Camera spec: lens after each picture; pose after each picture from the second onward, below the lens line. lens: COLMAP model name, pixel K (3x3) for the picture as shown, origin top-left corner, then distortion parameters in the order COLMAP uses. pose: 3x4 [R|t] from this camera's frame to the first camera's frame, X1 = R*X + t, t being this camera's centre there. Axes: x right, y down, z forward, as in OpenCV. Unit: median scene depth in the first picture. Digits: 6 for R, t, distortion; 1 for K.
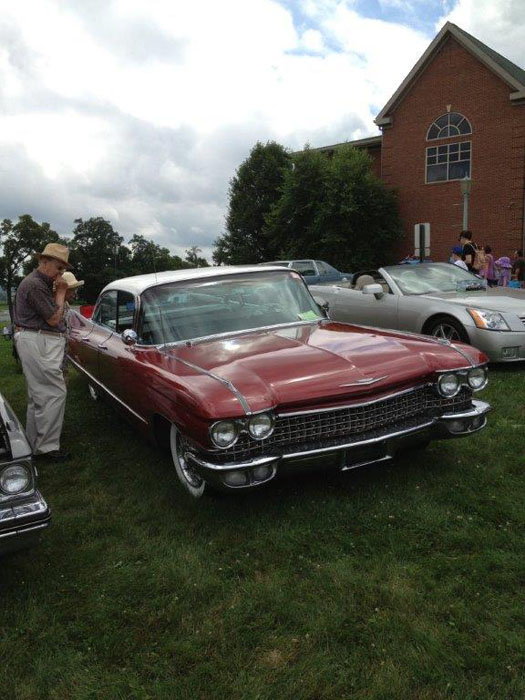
lens RADIAL K [[693.8, 0, 264.5], [0, 693.8, 350.0], [0, 0, 1]] dist [0.067181, 0.000000]
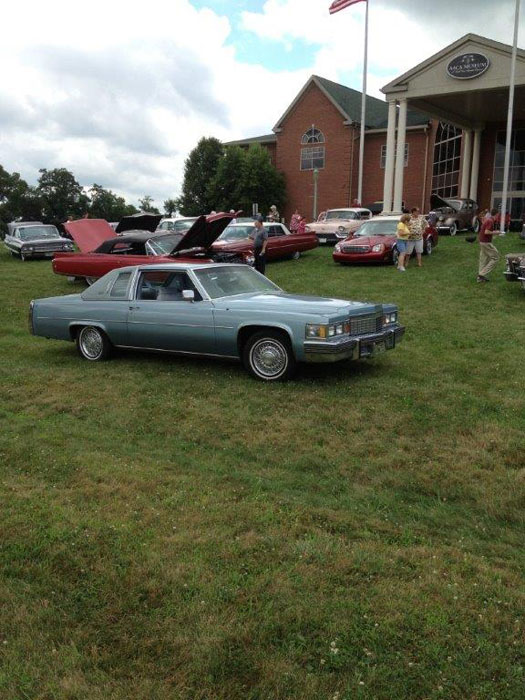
lens RADIAL K [[693.8, 0, 257.5], [0, 693.8, 352.6], [0, 0, 1]] dist [0.067181, 0.000000]
pose [[0.997905, 0.008555, 0.064131, 0.018752], [-0.013221, 0.997267, 0.072686, 0.078474], [-0.063334, -0.073382, 0.995291, -0.667038]]
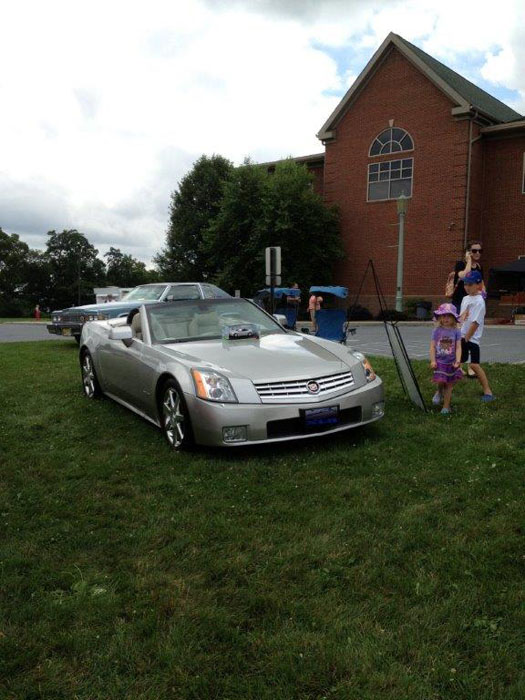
lens RADIAL K [[693.8, 0, 258.3], [0, 693.8, 356.4], [0, 0, 1]] dist [0.067181, 0.000000]
pose [[0.999784, 0.016303, 0.012904, 0.067556], [-0.016141, 0.999791, -0.012571, -0.012419], [-0.013106, 0.012360, 0.999838, 0.052537]]
